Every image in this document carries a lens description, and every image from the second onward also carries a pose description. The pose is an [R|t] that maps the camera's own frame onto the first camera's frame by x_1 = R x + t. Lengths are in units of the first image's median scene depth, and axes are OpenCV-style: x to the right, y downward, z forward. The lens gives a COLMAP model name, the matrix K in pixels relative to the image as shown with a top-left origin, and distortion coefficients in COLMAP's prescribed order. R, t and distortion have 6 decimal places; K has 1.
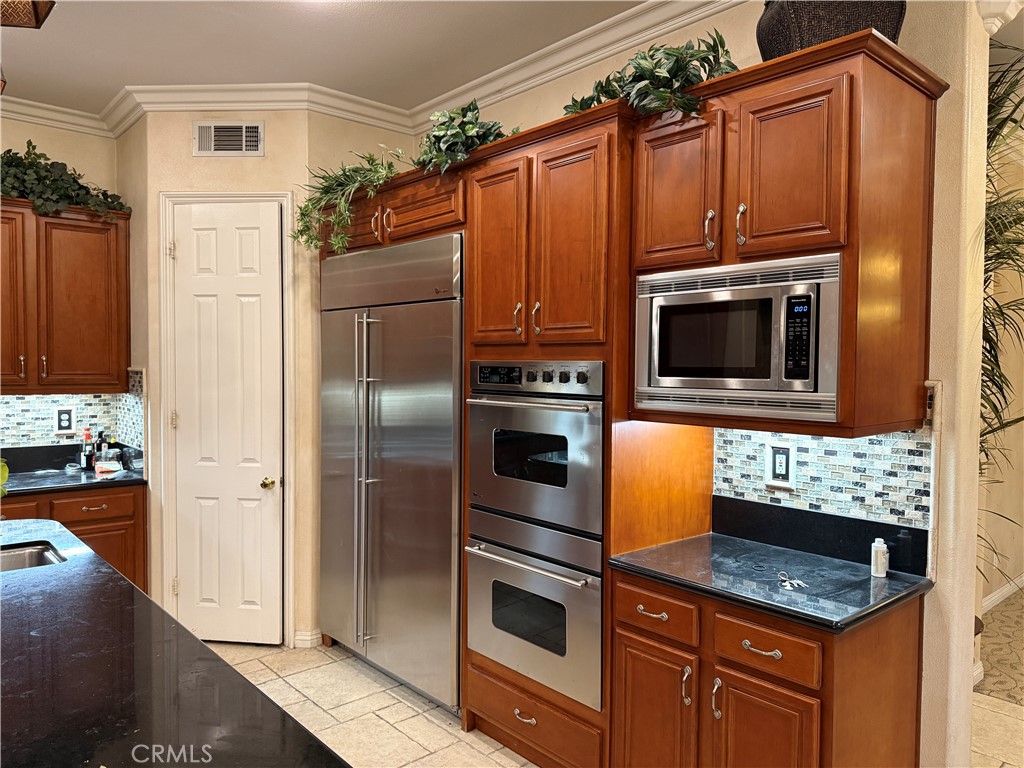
lens RADIAL K [[727.6, 0, 513.5], [0, 727.6, 388.5], [0, 0, 1]] dist [0.053811, -0.072907]
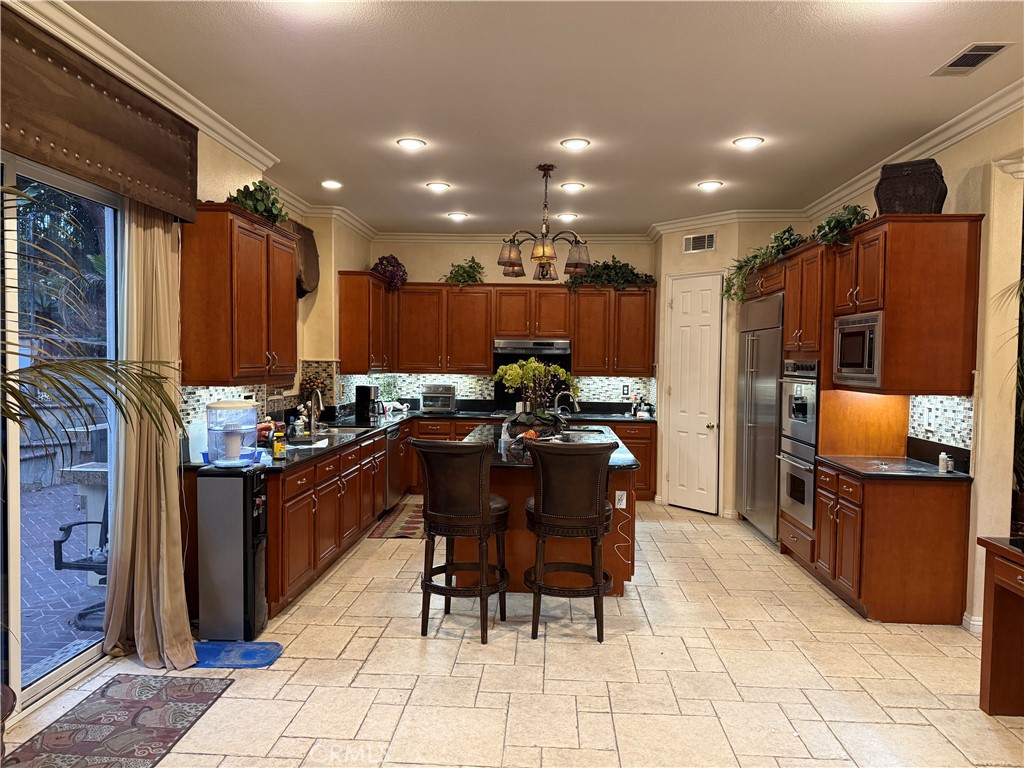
lens RADIAL K [[715.0, 0, 512.0], [0, 715.0, 384.0], [0, 0, 1]] dist [0.123135, -0.202726]
pose [[0.710752, 0.024005, -0.703033, 0.819762], [-0.028272, 0.999585, 0.005549, 0.036669], [0.702874, 0.015932, 0.711135, -0.916846]]
